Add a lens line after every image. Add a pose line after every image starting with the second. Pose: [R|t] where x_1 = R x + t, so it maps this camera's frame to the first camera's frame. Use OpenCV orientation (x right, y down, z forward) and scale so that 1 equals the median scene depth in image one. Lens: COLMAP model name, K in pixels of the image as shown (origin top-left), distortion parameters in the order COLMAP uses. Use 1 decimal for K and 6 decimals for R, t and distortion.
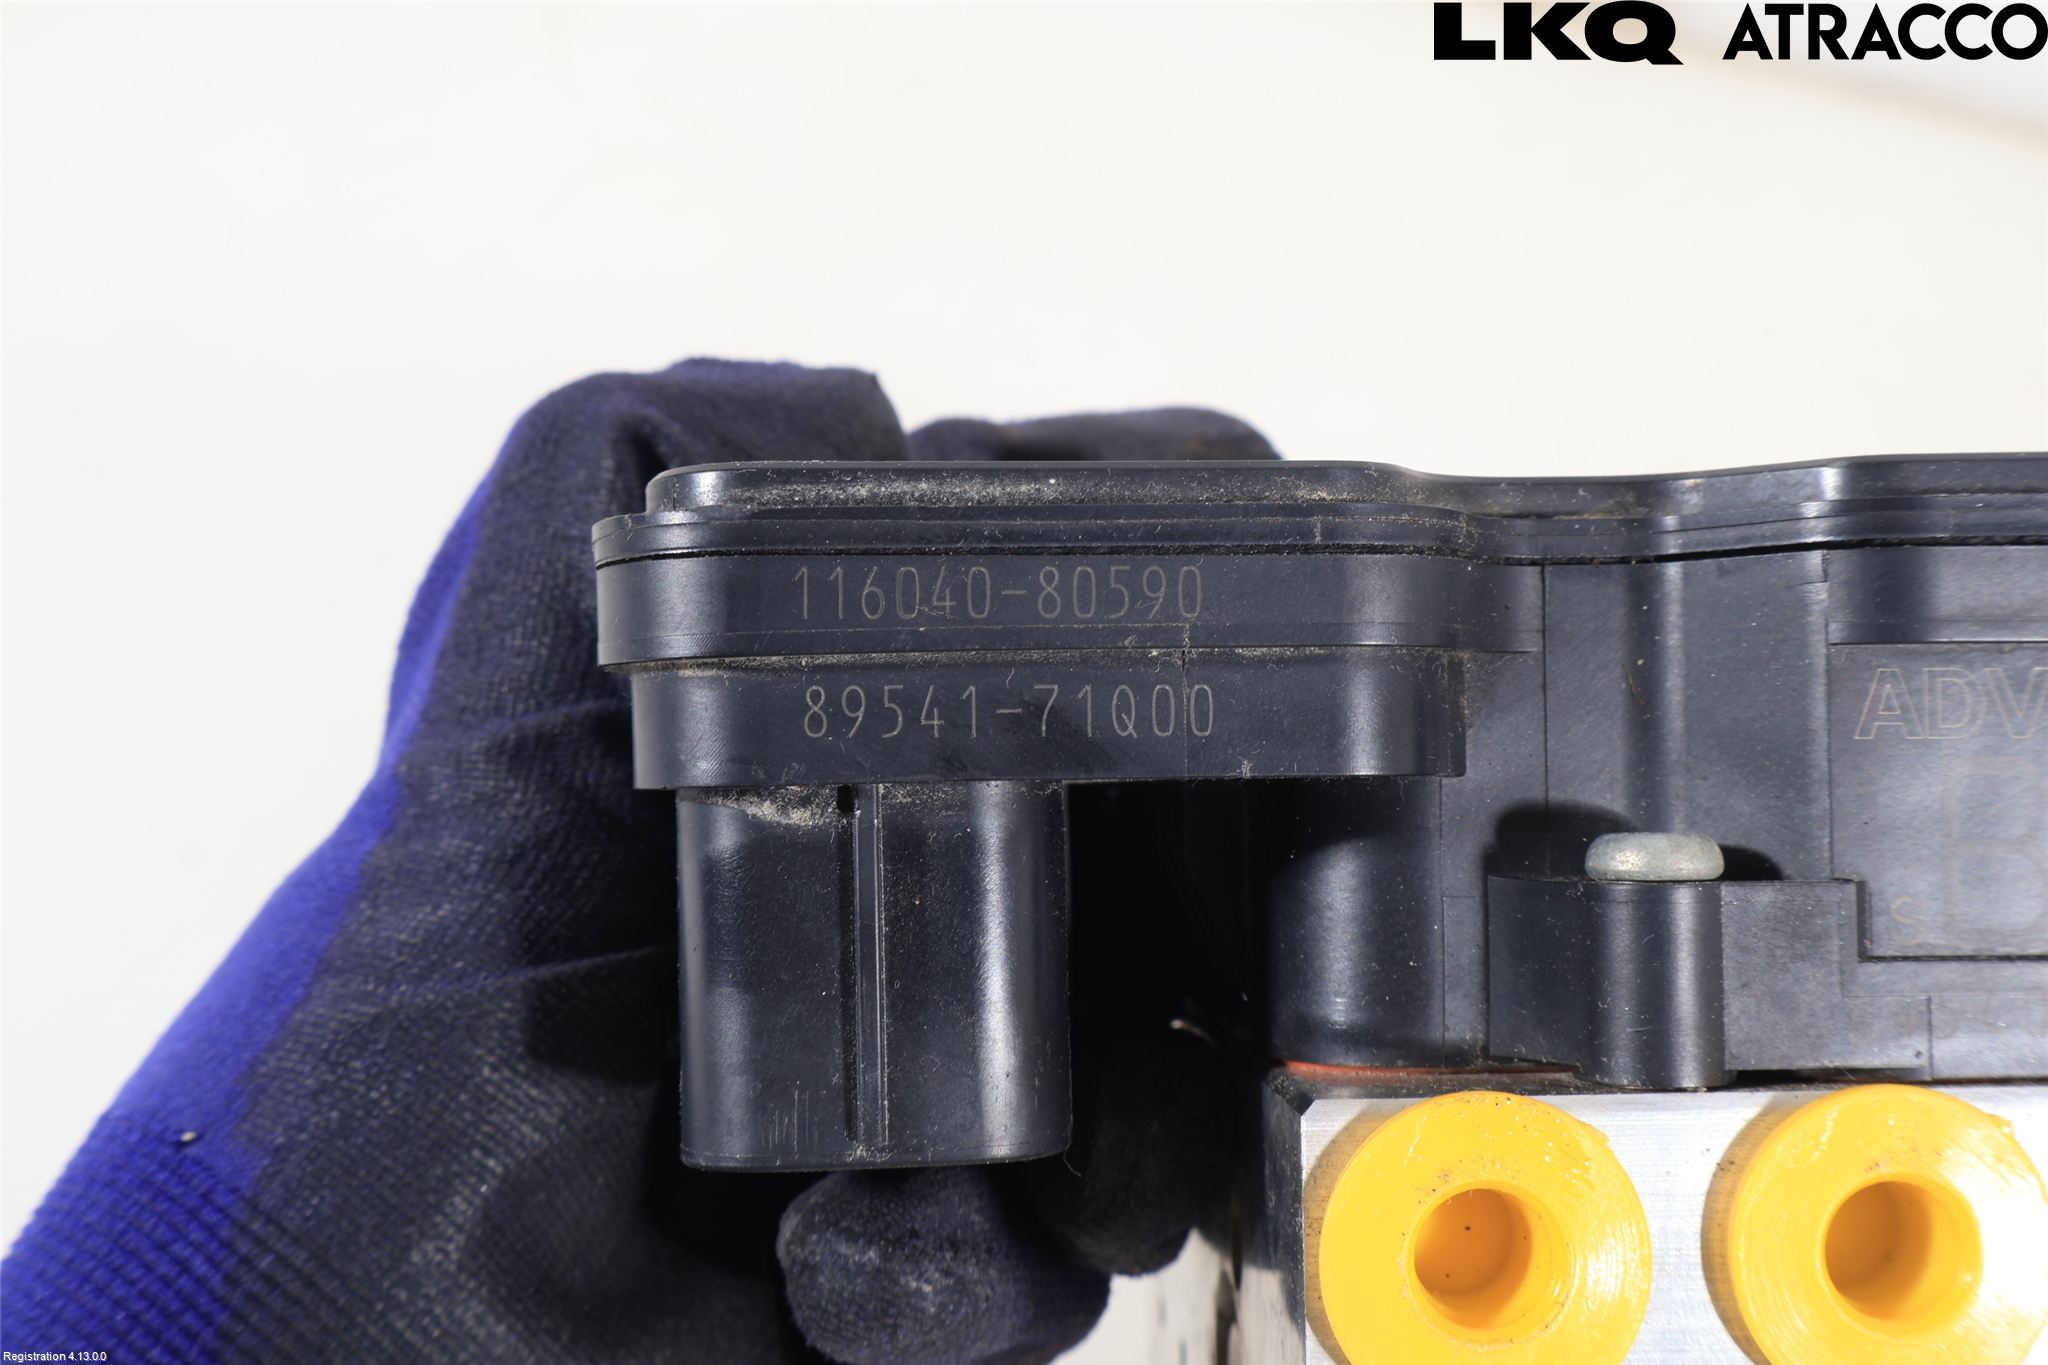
lens RADIAL K [[2285.3, 0, 1020.1], [0, 2285.3, 703.2], [0, 0, 1]] dist [-0.038943, 0.000000]
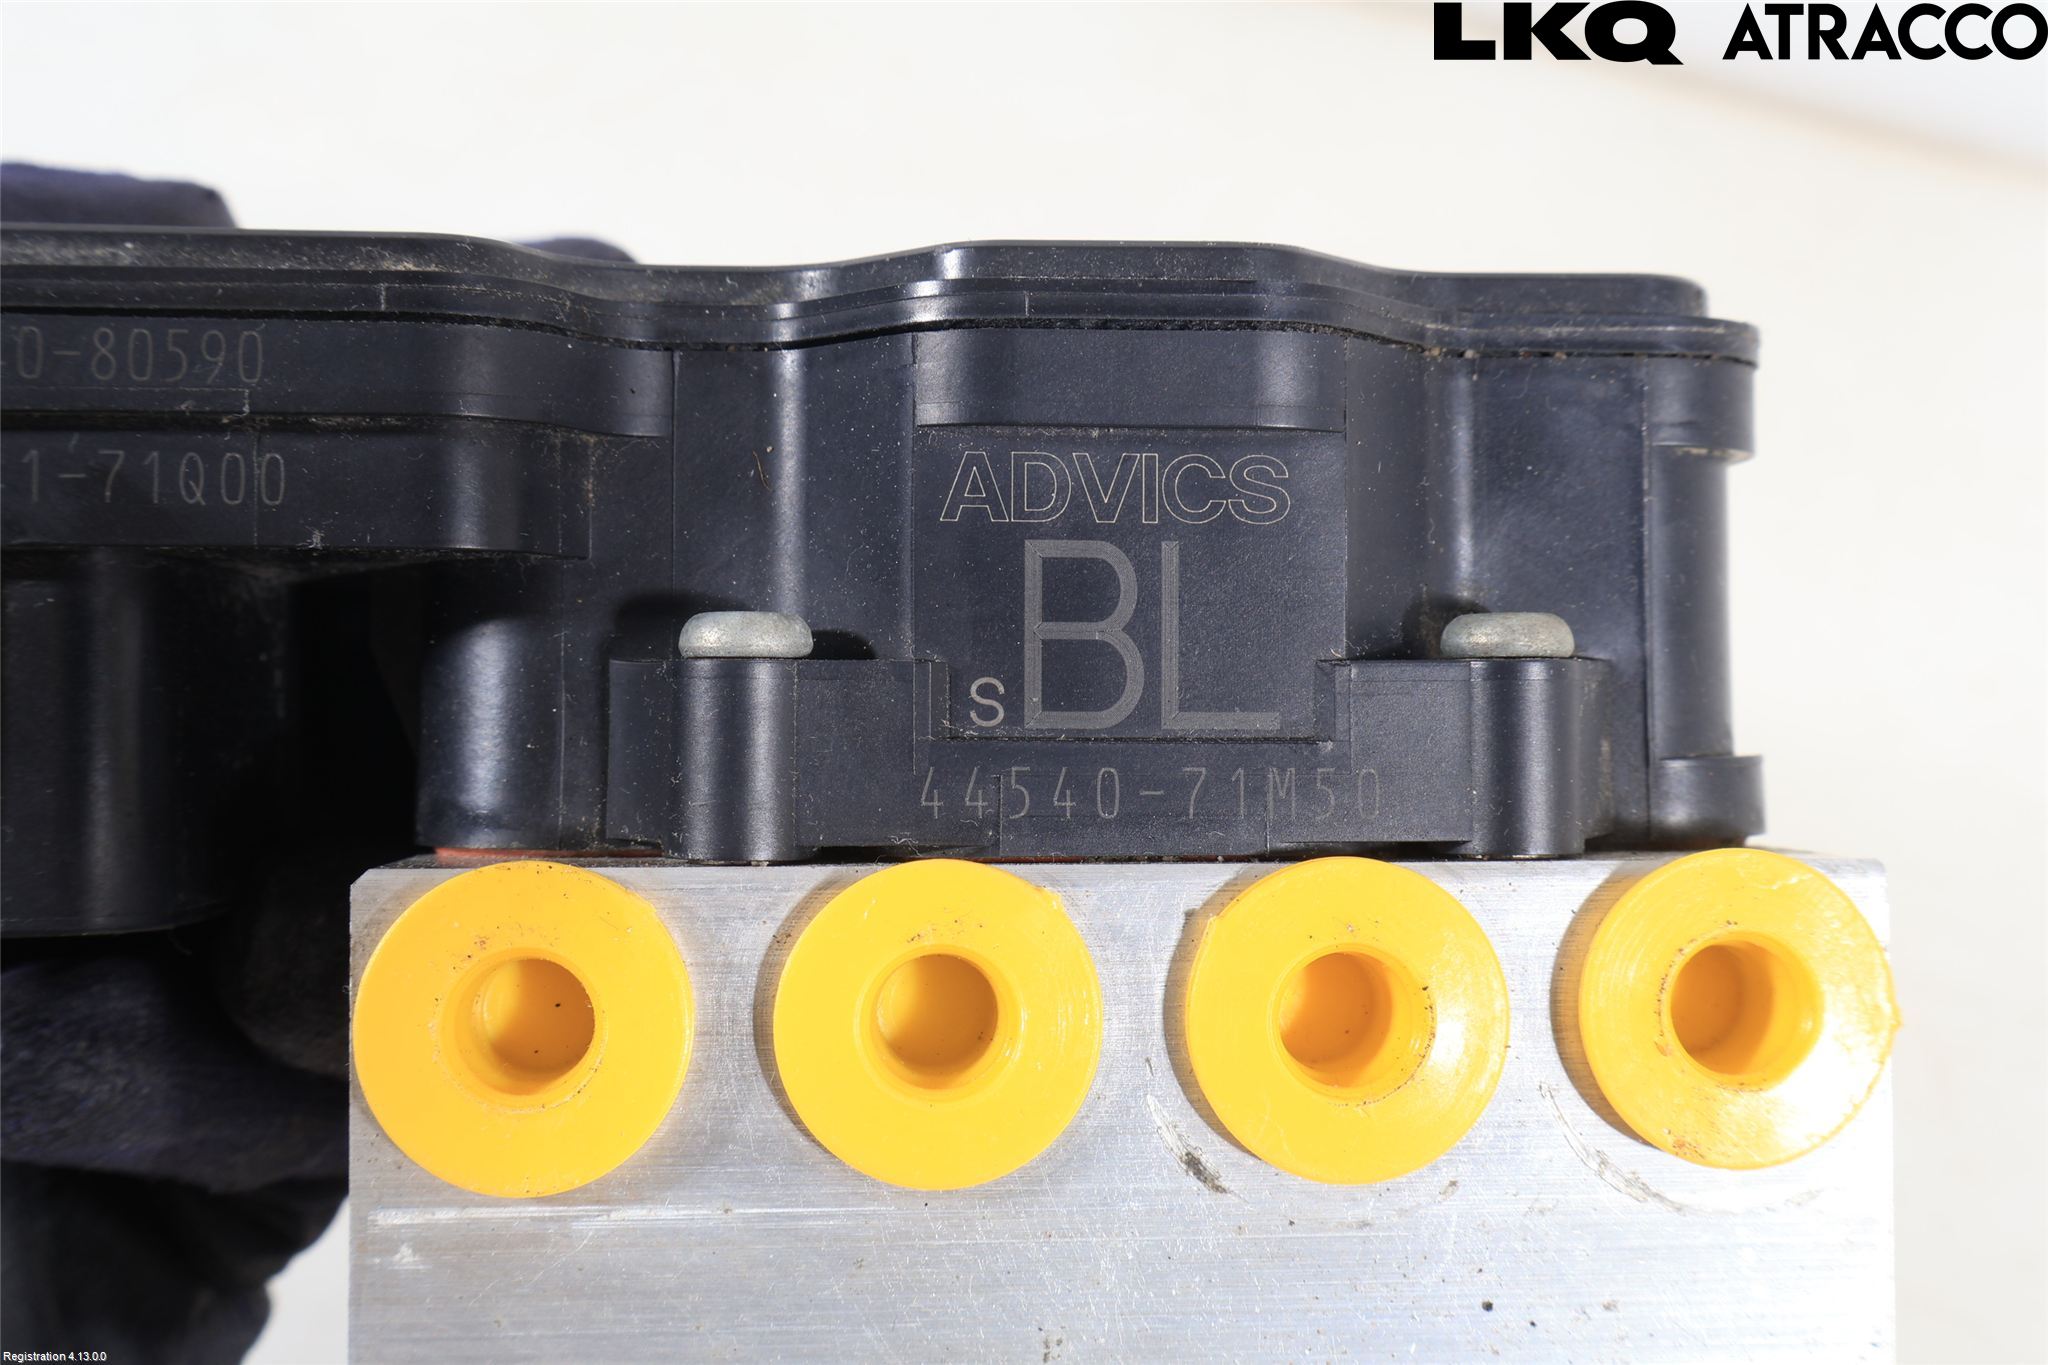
lens RADIAL K [[2285.3, 0, 1028.5], [0, 2285.3, 662.3], [0, 0, 1]] dist [-0.038943, 0.000000]
pose [[0.995231, 0.010823, 0.096942, 0.310292], [-0.012523, 0.999778, 0.016947, 0.061523], [-0.096737, -0.018080, 0.995146, -0.013524]]
